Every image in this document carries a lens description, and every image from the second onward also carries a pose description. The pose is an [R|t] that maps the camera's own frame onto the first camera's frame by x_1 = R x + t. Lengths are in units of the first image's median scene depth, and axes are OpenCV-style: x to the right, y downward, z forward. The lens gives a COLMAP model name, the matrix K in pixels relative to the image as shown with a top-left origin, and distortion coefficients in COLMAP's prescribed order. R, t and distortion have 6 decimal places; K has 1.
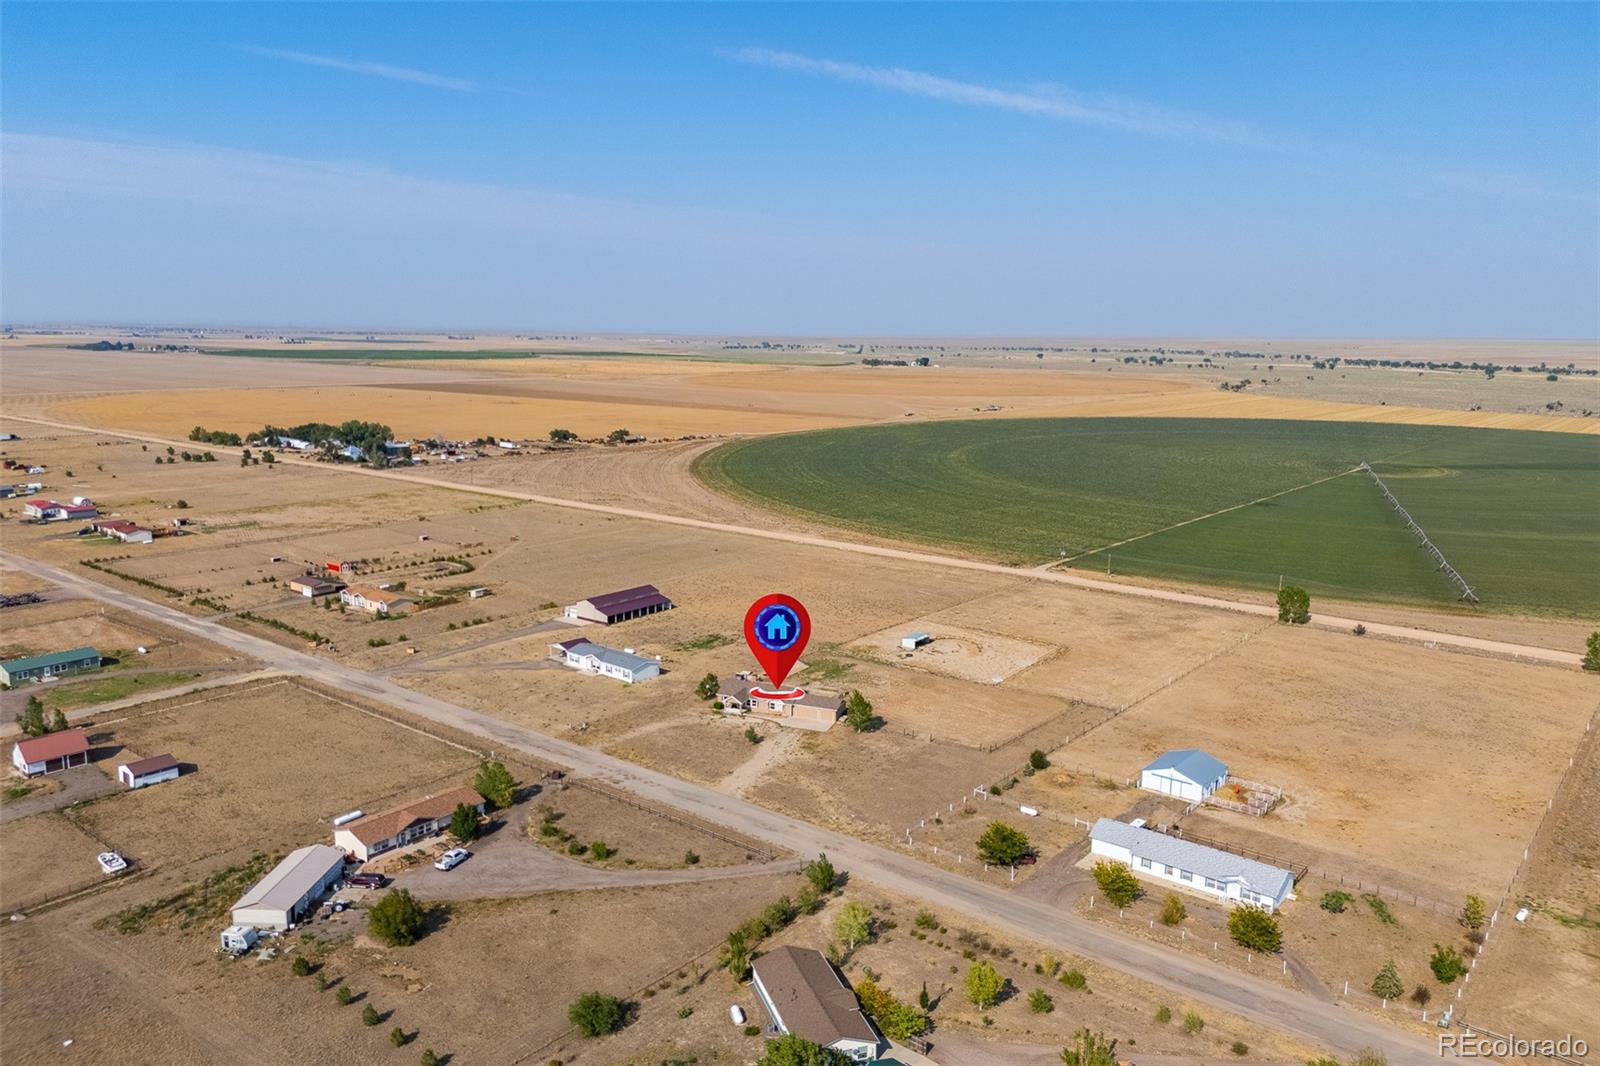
lens RADIAL K [[1171.7, 0, 800.0], [0, 1171.7, 533.0], [0, 0, 1]] dist [0.167921, -0.311974]
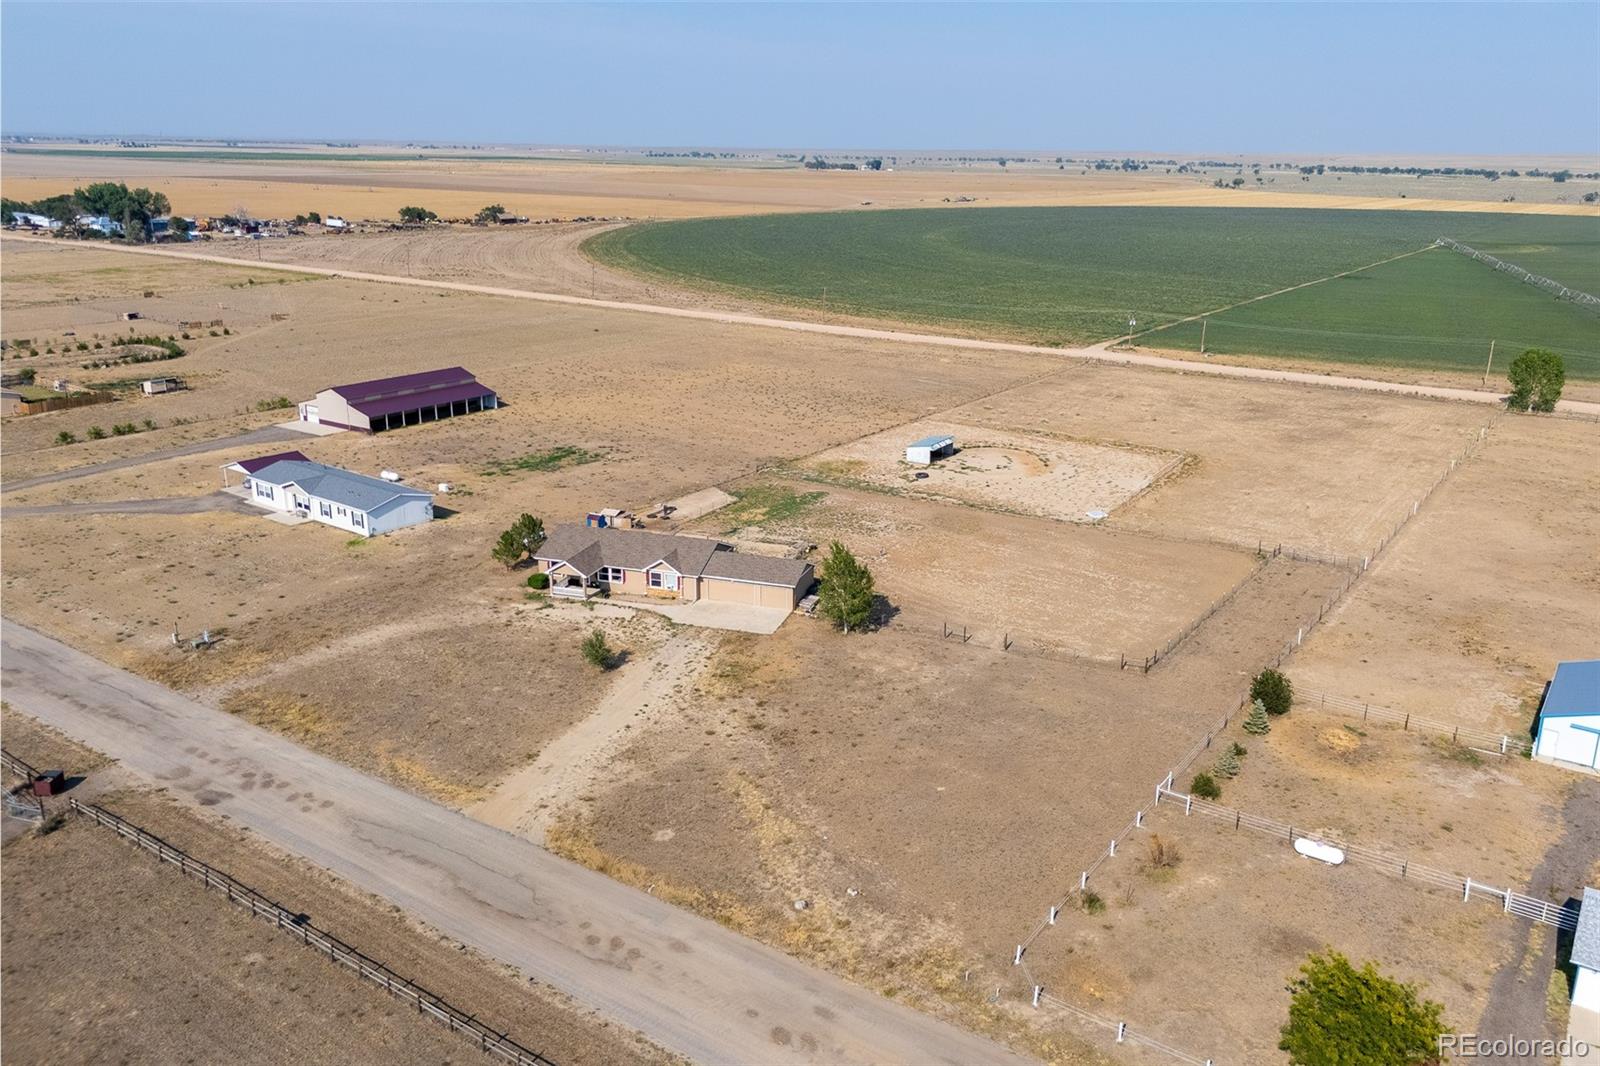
lens RADIAL K [[1237.6, 0, 845.2], [0, 1237.6, 528.2], [0, 0, 1]] dist [0.104502, -0.140278]
pose [[0.996457, -0.022299, 0.081094, 0.010025], [0.012073, 0.992150, 0.124473, 0.056231], [-0.083233, -0.123053, 0.988904, 0.430695]]
